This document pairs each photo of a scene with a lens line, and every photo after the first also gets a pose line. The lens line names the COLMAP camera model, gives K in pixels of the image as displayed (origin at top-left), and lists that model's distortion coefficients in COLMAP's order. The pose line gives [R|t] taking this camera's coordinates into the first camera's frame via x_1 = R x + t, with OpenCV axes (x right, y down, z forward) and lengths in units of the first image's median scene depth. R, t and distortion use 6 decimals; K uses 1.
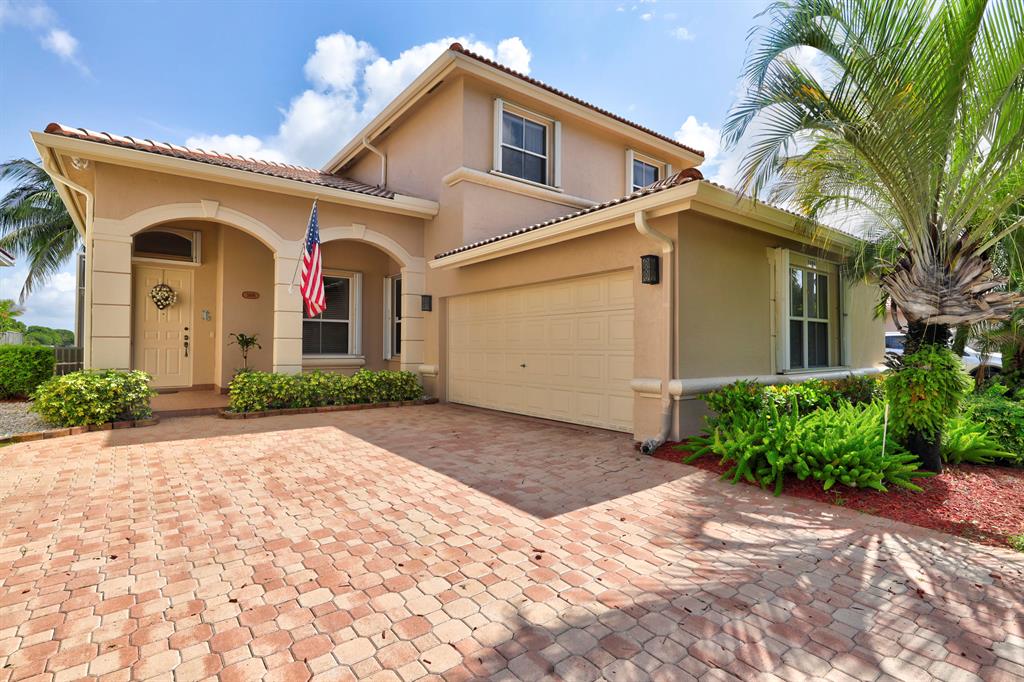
lens RADIAL K [[489.8, 0, 513.2], [0, 489.8, 339.0], [0, 0, 1]] dist [0.003057, -0.000846]
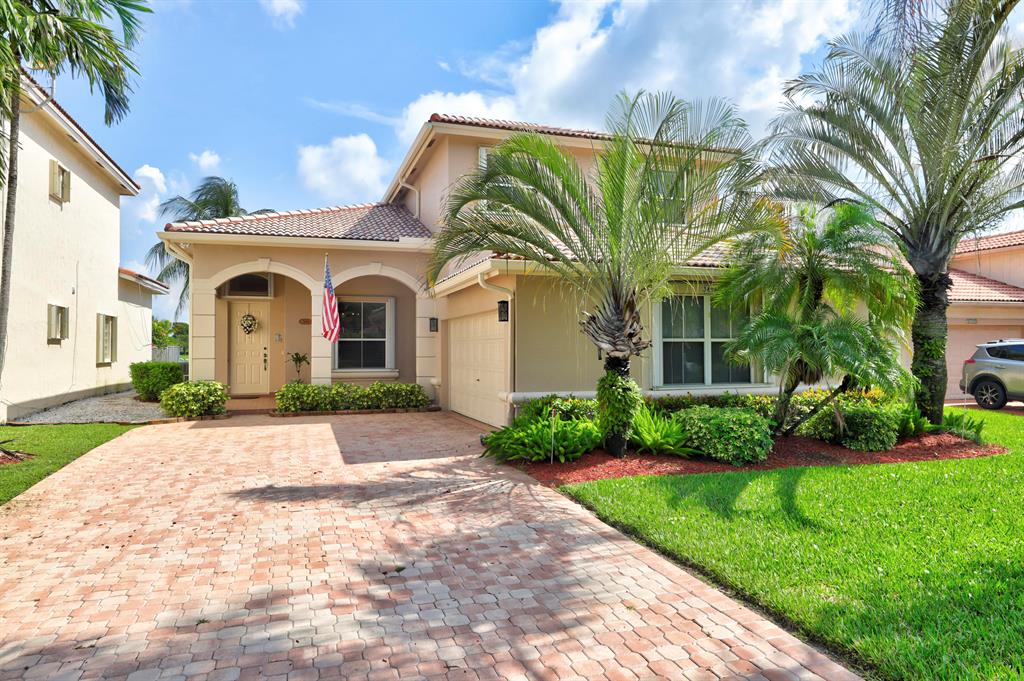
lens RADIAL K [[643.9, 0, 511.2], [0, 643.9, 341.2], [0, 0, 1]] dist [0.018322, -0.002758]
pose [[0.944296, -0.010773, -0.328921, 0.551132], [0.011953, 0.999927, 0.001563, -0.038608], [0.328880, -0.005408, 0.944356, -0.422631]]
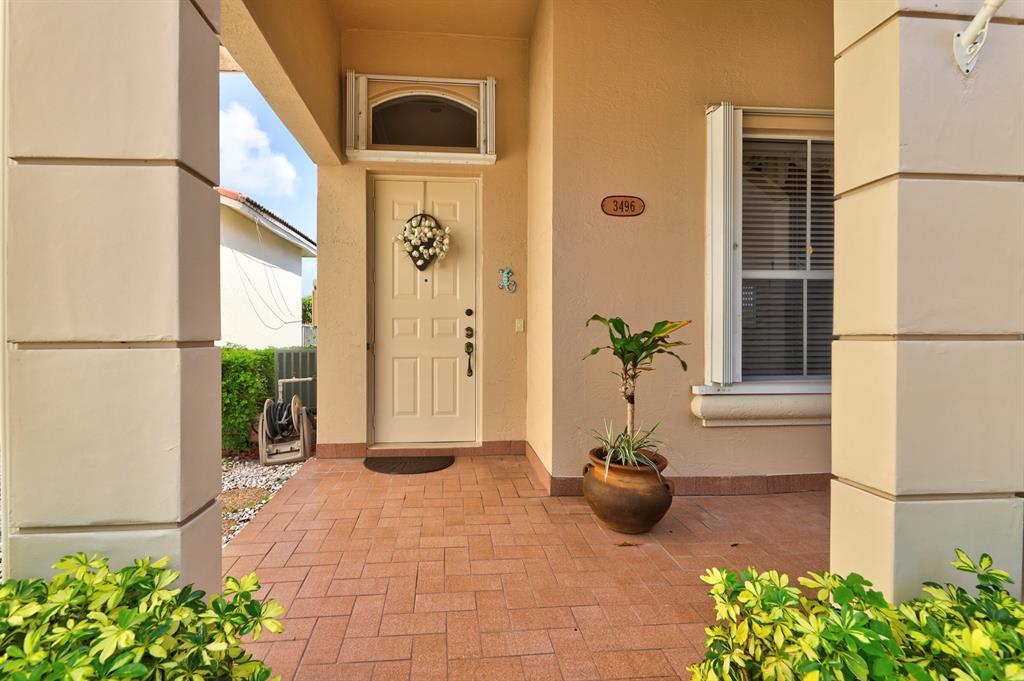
lens RADIAL K [[430.5, 0, 509.8], [0, 430.5, 340.9], [0, 0, 1]] dist [-0.002527, -0.002096]
pose [[0.870239, 0.000498, -0.492629, -0.494799], [0.011995, 0.999682, 0.022201, -0.003790], [0.492483, -0.025229, 0.869956, 0.758337]]
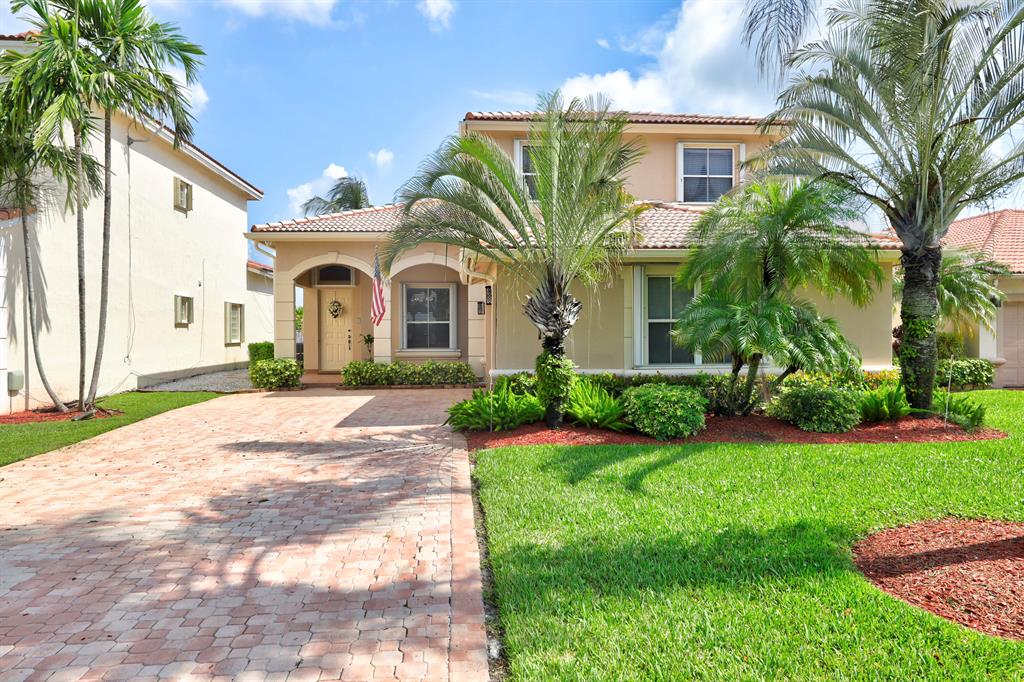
lens RADIAL K [[643.9, 0, 512.3], [0, 643.9, 341.2], [0, 0, 1]] dist [0.018322, -0.002758]
pose [[0.837323, -0.000842, -0.546708, 0.873756], [0.017081, 0.999551, 0.024622, -0.031603], [0.546441, -0.029955, 0.836961, -0.374247]]
